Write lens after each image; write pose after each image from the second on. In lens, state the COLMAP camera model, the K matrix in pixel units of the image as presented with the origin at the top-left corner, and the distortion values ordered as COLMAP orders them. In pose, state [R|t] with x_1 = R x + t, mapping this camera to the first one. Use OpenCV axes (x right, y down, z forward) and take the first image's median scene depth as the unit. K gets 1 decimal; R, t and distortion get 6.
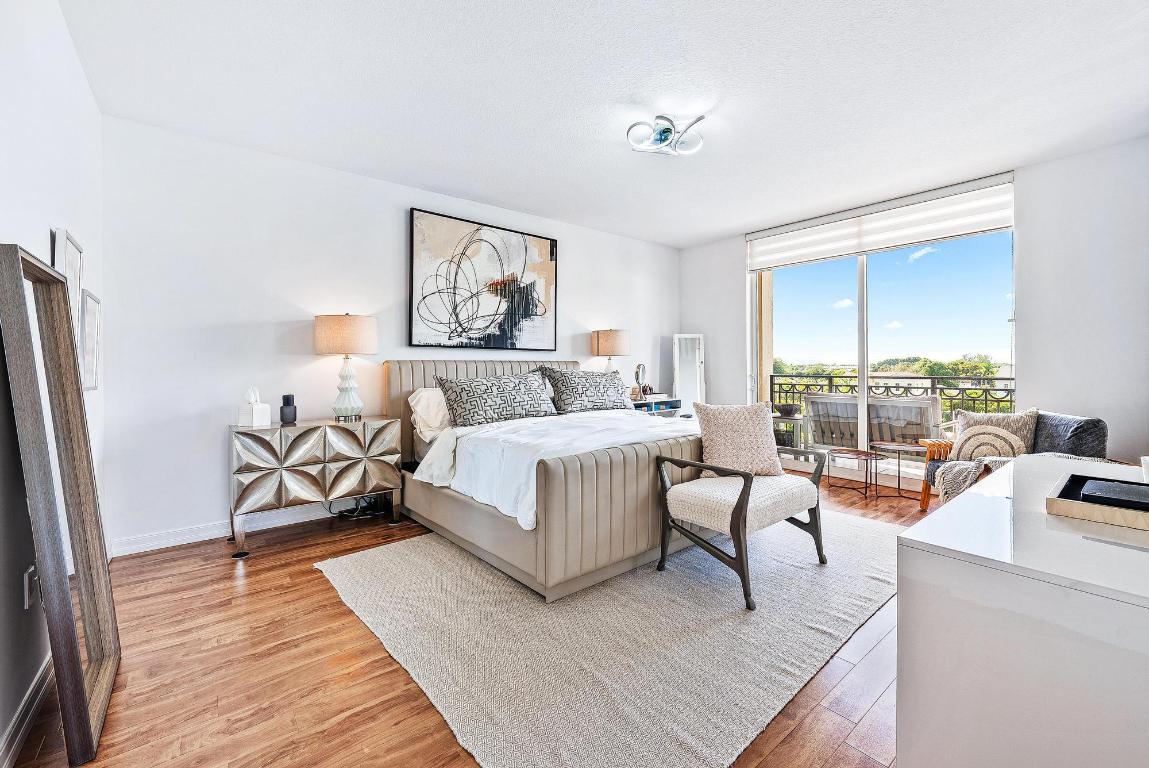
lens RADIAL K [[462.3, 0, 574.8], [0, 462.3, 381.7], [0, 0, 1]] dist [-0.000234, -0.000003]
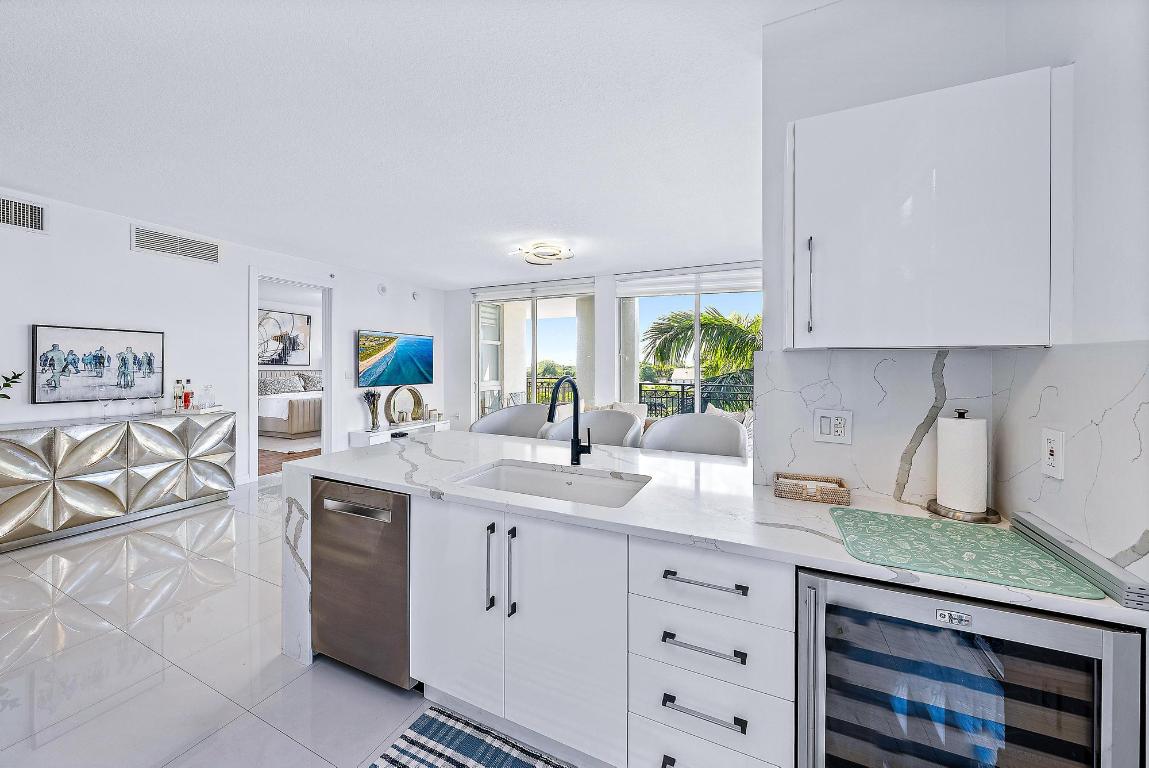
lens RADIAL K [[401.4, 0, 572.8], [0, 401.4, 381.9], [0, 0, 1]] dist [-0.000693, -0.000013]
pose [[0.895753, 0.009782, 0.444445, 0.262801], [-0.012105, 0.999924, 0.002388, -0.008309], [-0.444388, -0.007519, 0.895803, -1.446694]]
